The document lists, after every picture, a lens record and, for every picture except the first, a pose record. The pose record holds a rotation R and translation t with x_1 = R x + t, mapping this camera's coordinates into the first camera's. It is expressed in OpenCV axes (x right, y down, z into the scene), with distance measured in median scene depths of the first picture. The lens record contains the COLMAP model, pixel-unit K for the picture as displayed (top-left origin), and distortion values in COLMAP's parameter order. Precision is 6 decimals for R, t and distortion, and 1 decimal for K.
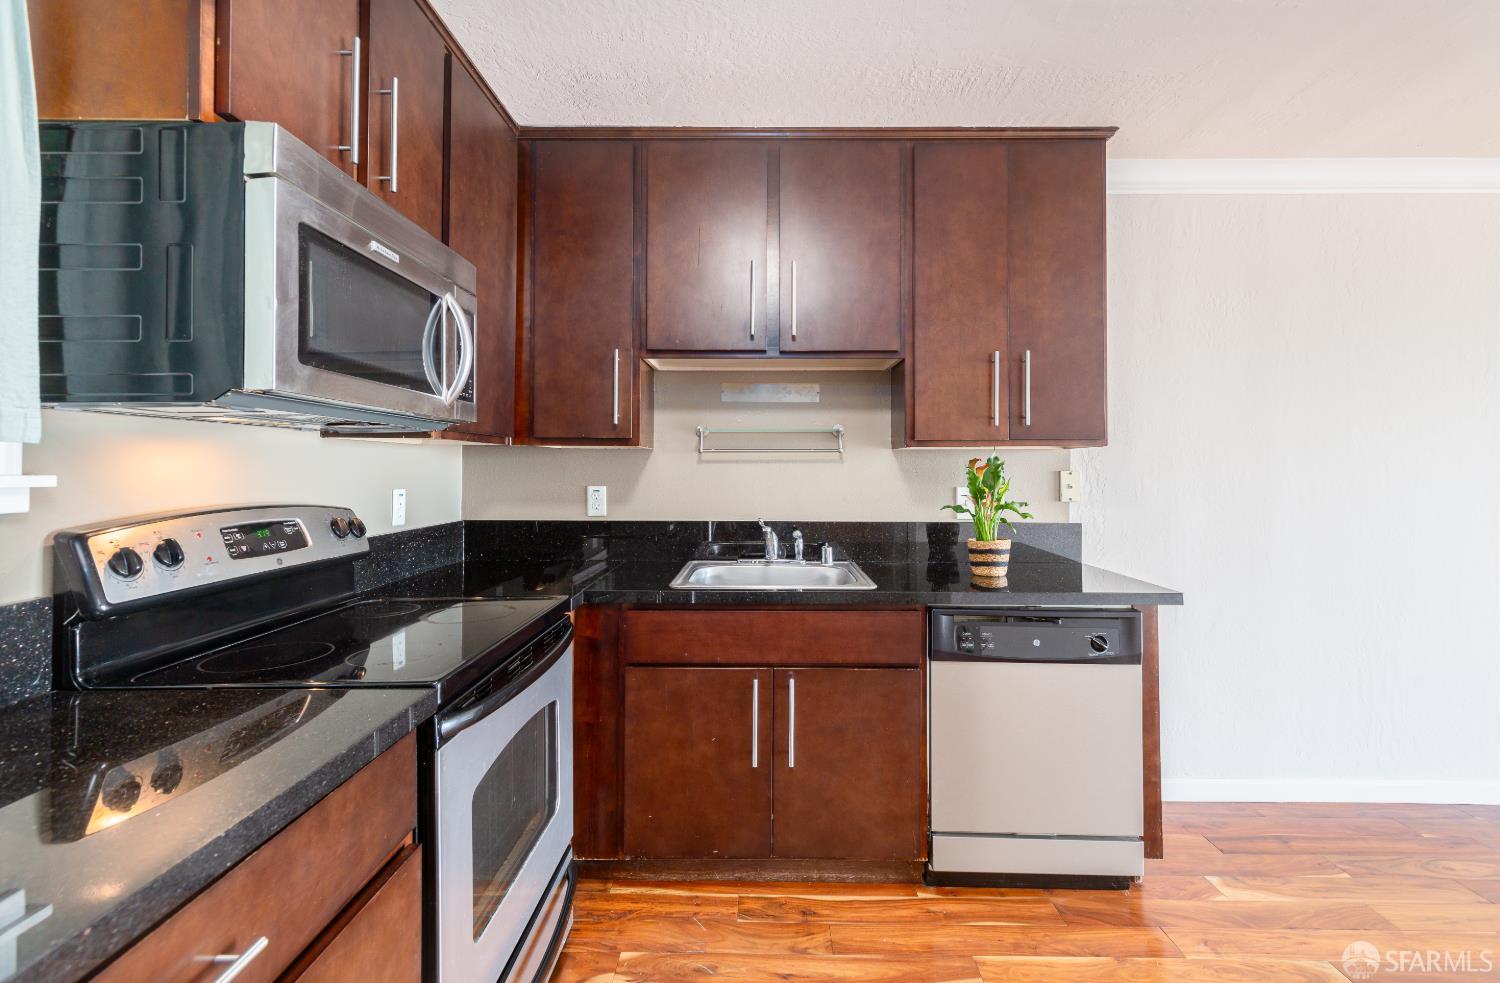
lens RADIAL K [[682.6, 0, 757.3], [0, 682.6, 455.7], [0, 0, 1]] dist [0.005578, 0.000227]
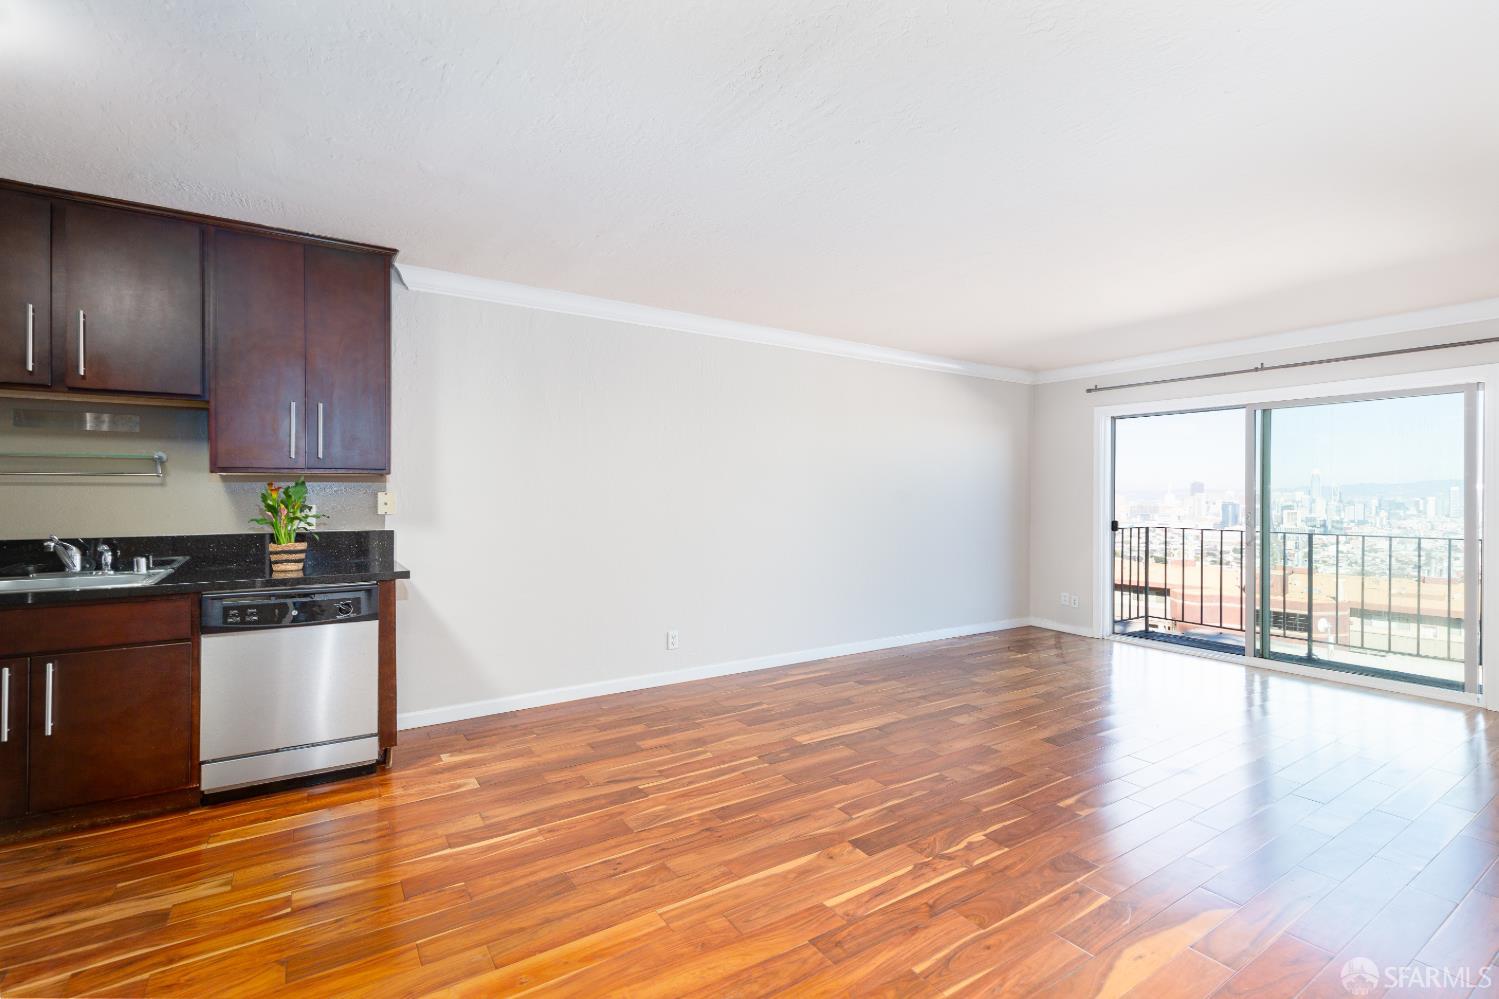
lens RADIAL K [[686.6, 0, 759.2], [0, 686.6, 491.8], [0, 0, 1]] dist [0.001941, 0.001560]
pose [[0.827006, -0.001574, 0.562190, 0.401390], [-0.007762, 0.999869, 0.014218, -0.004645], [-0.562139, -0.016122, 0.826886, -0.710419]]
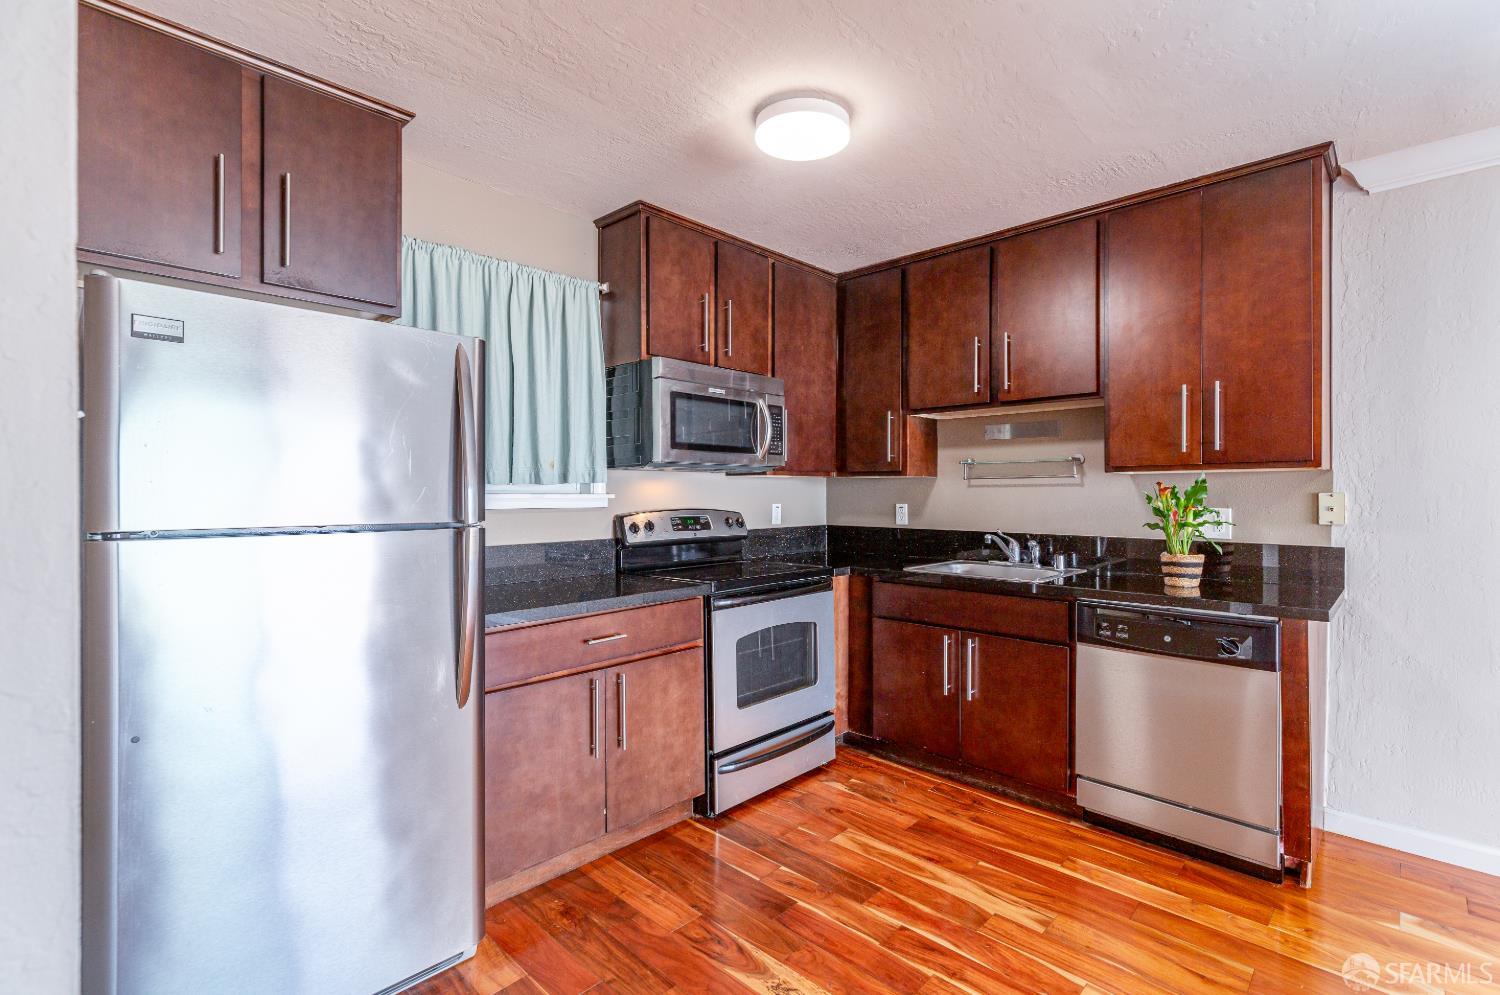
lens RADIAL K [[687.1, 0, 759.7], [0, 687.1, 489.8], [0, 0, 1]] dist [0.001941, 0.001560]
pose [[0.731975, -0.004756, -0.681315, 0.697827], [0.014049, 0.999868, 0.008114, -0.001348], [0.681187, -0.015511, 0.731945, -0.336598]]
